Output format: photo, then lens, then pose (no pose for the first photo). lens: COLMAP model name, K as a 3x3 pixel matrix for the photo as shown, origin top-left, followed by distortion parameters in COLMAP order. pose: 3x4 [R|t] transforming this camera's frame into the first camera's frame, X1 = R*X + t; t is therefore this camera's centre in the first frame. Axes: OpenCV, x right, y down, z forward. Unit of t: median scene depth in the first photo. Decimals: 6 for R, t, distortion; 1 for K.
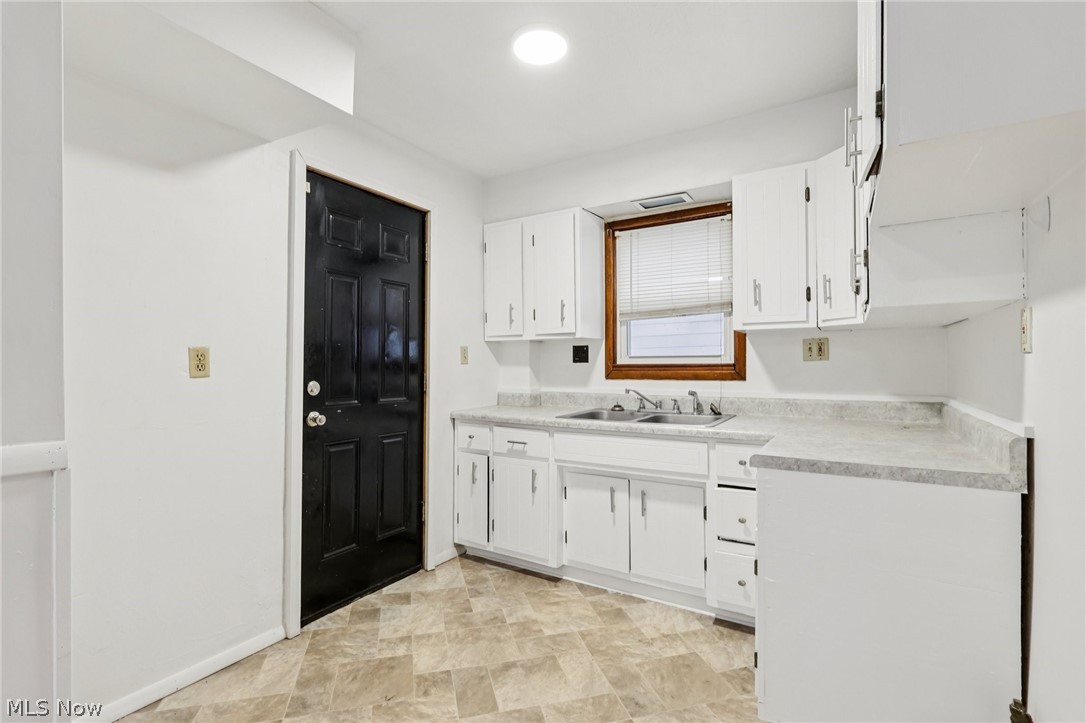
lens RADIAL K [[502.3, 0, 542.0], [0, 502.3, 363.2], [0, 0, 1]] dist [-0.004119, 0.000512]
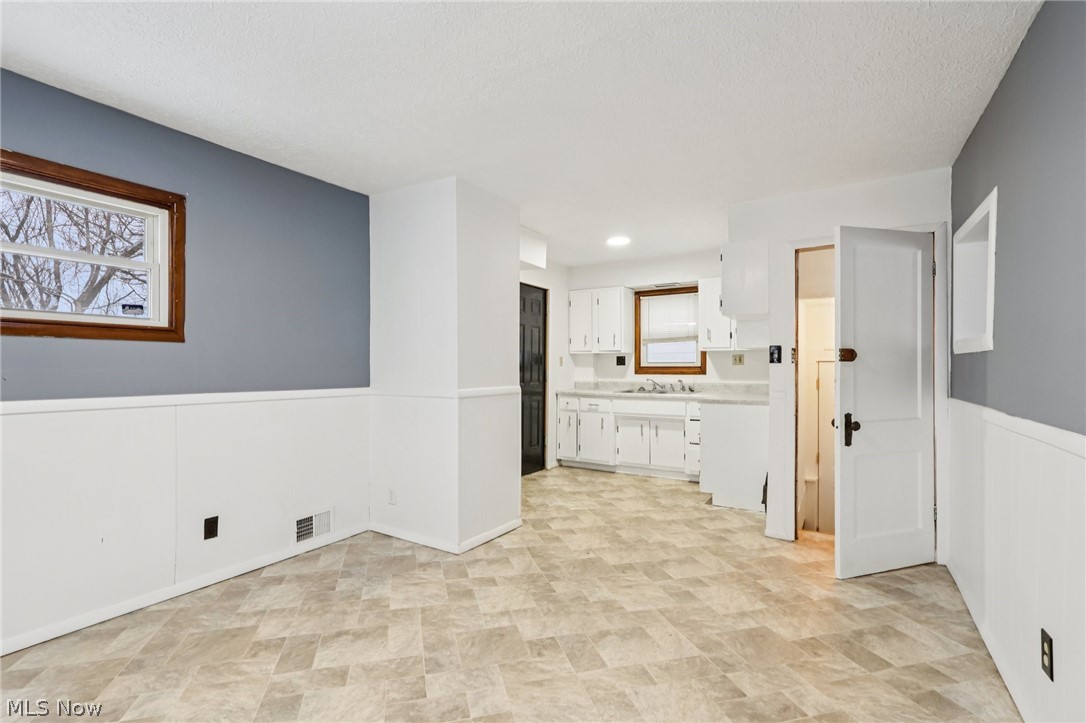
lens RADIAL K [[502.3, 0, 542.0], [0, 502.3, 363.2], [0, 0, 1]] dist [-0.004119, 0.000512]
pose [[0.999973, 0.003745, 0.006287, -0.263765], [-0.003737, 0.999992, -0.001251, -0.006887], [-0.006292, 0.001228, 0.999979, -1.000368]]
